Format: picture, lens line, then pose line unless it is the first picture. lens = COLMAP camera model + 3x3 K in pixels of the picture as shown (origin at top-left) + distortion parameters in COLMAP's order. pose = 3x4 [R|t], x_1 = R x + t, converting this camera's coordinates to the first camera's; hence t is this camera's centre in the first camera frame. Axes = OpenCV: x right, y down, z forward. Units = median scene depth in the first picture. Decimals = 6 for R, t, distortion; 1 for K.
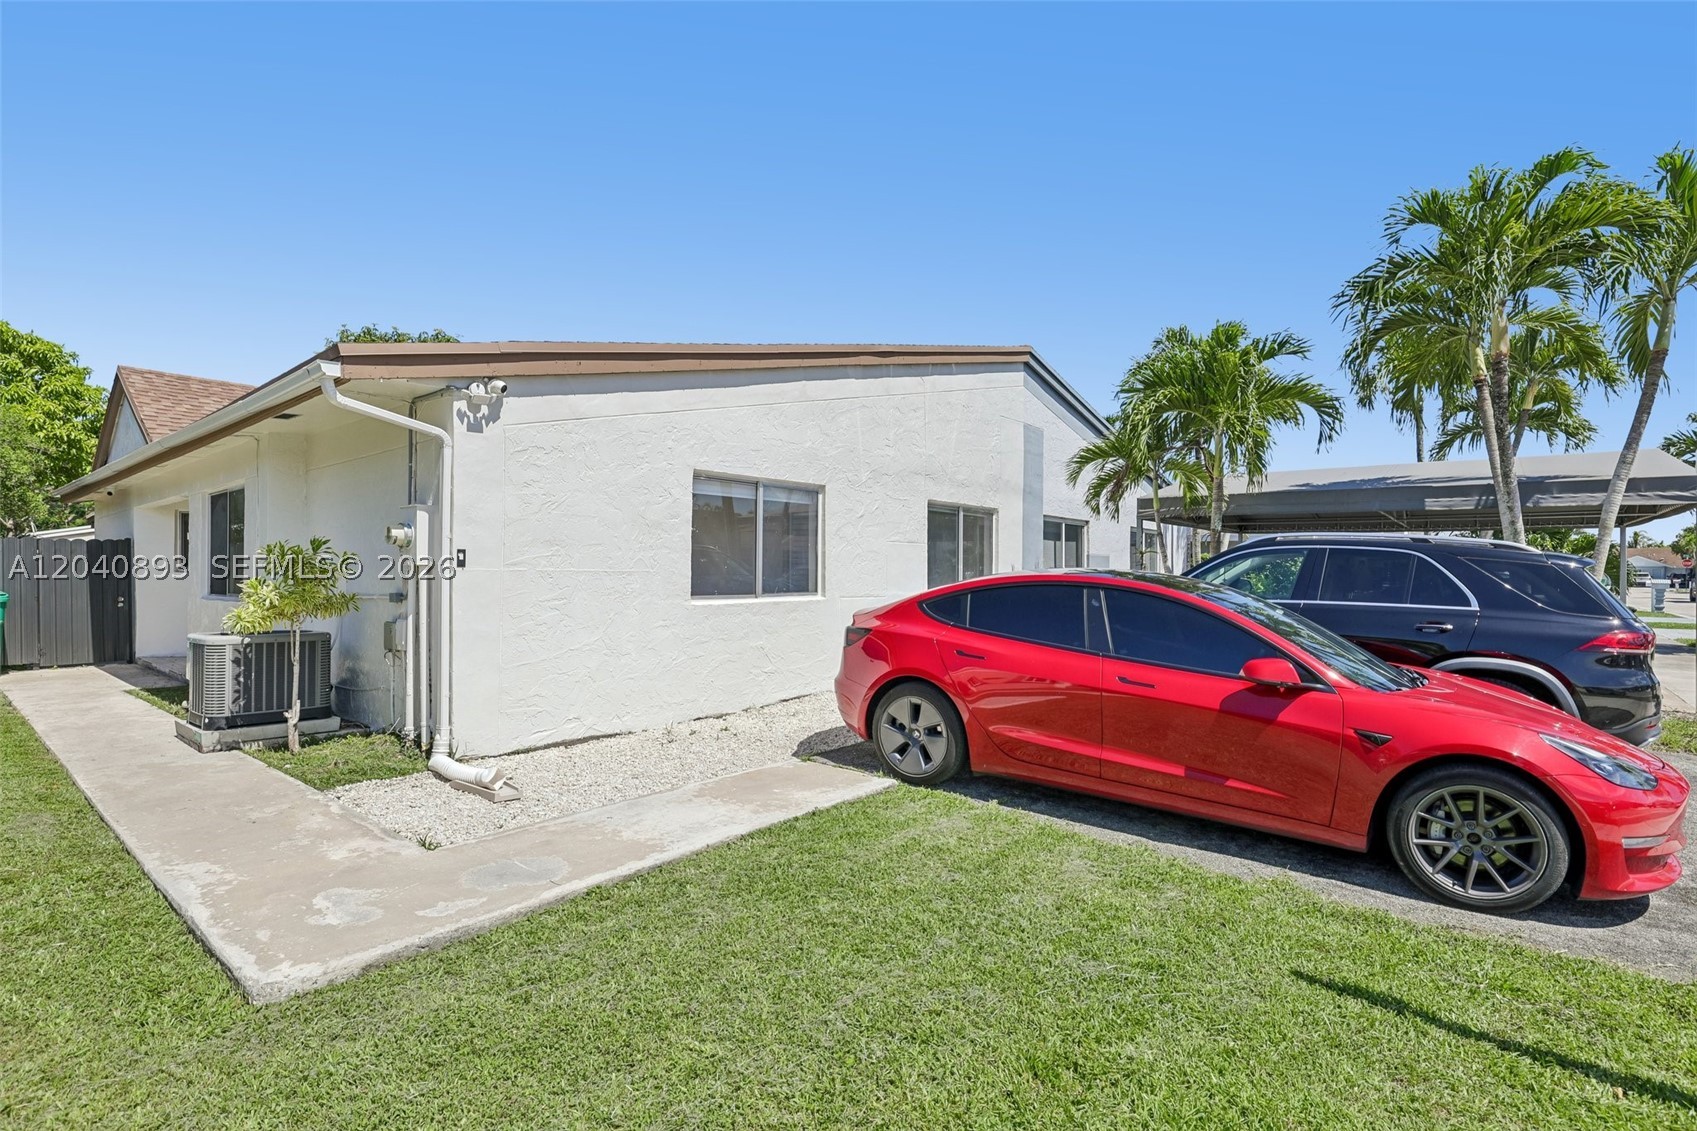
lens RADIAL K [[818.0, 0, 854.9], [0, 818.0, 561.9], [0, 0, 1]] dist [-0.012444, 0.001872]
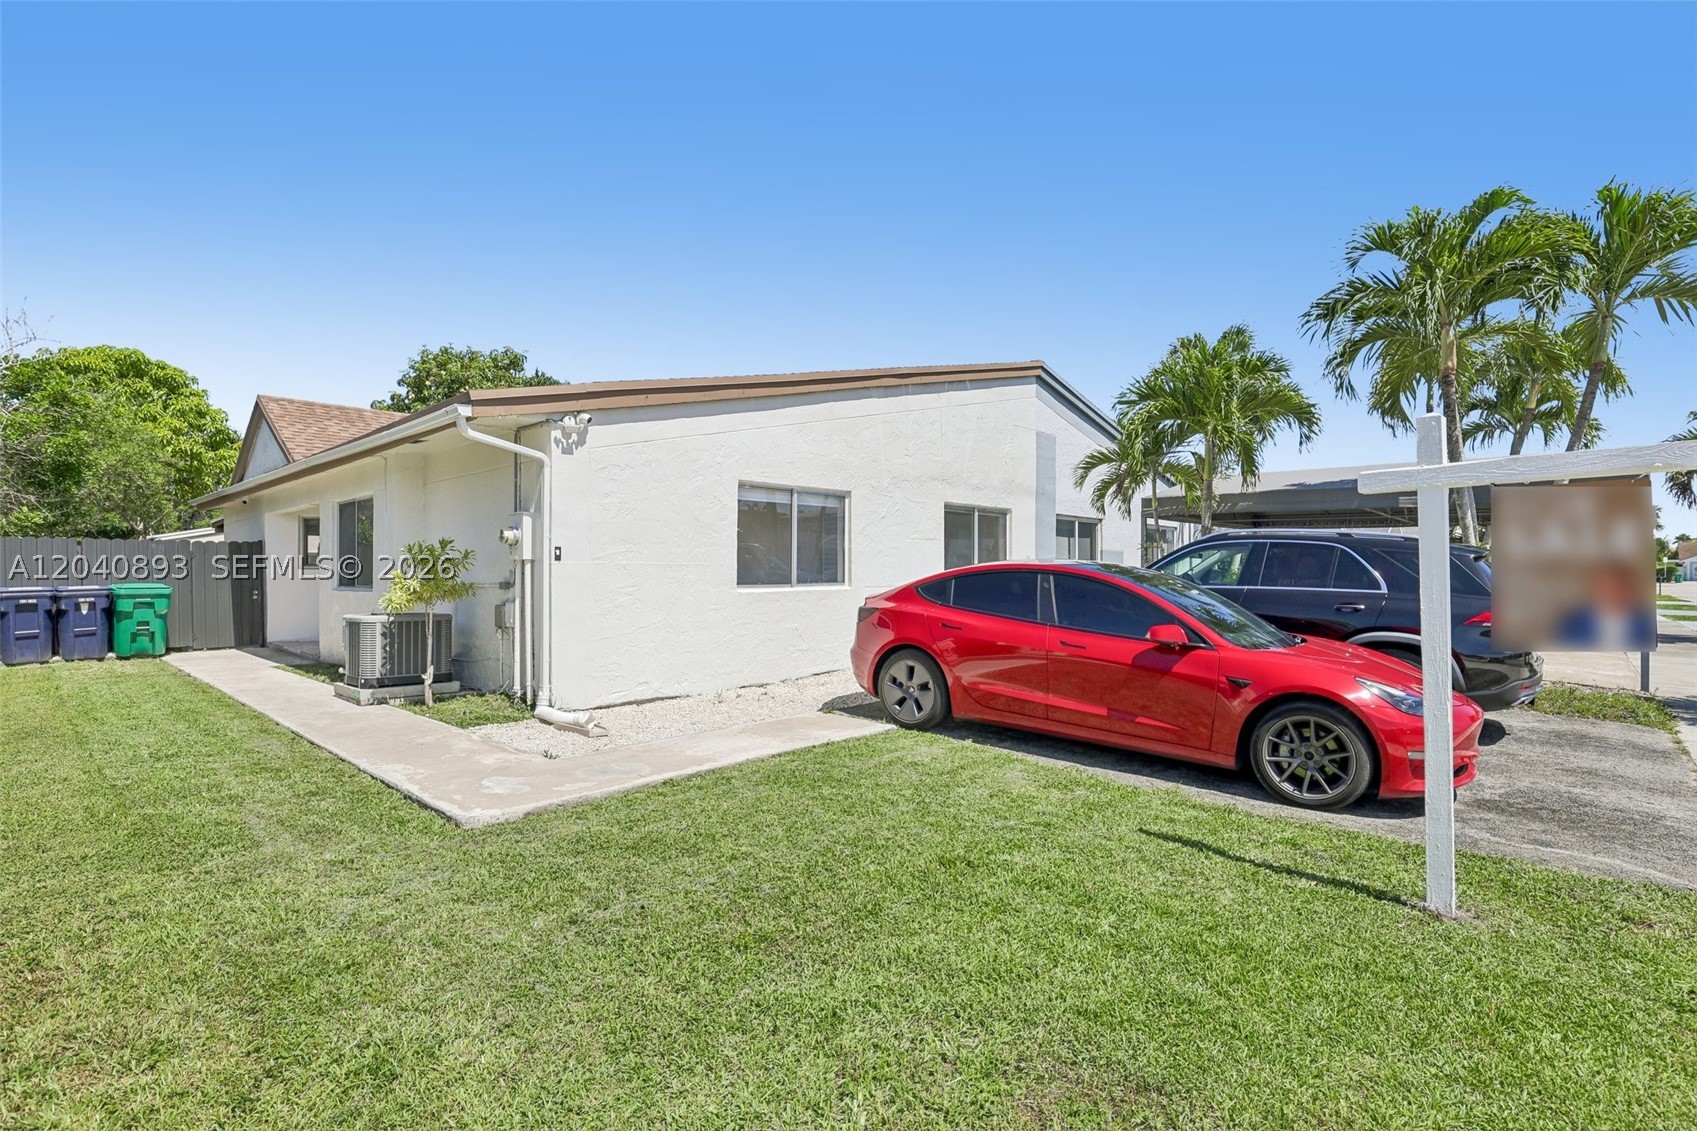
lens RADIAL K [[765.9, 0, 843.6], [0, 765.9, 558.8], [0, 0, 1]] dist [-0.004469, -0.001335]
pose [[0.998066, -0.004600, -0.061994, 0.034288], [0.004605, 0.999989, -0.000057, 0.005013], [0.061994, -0.000229, 0.998076, -0.150571]]
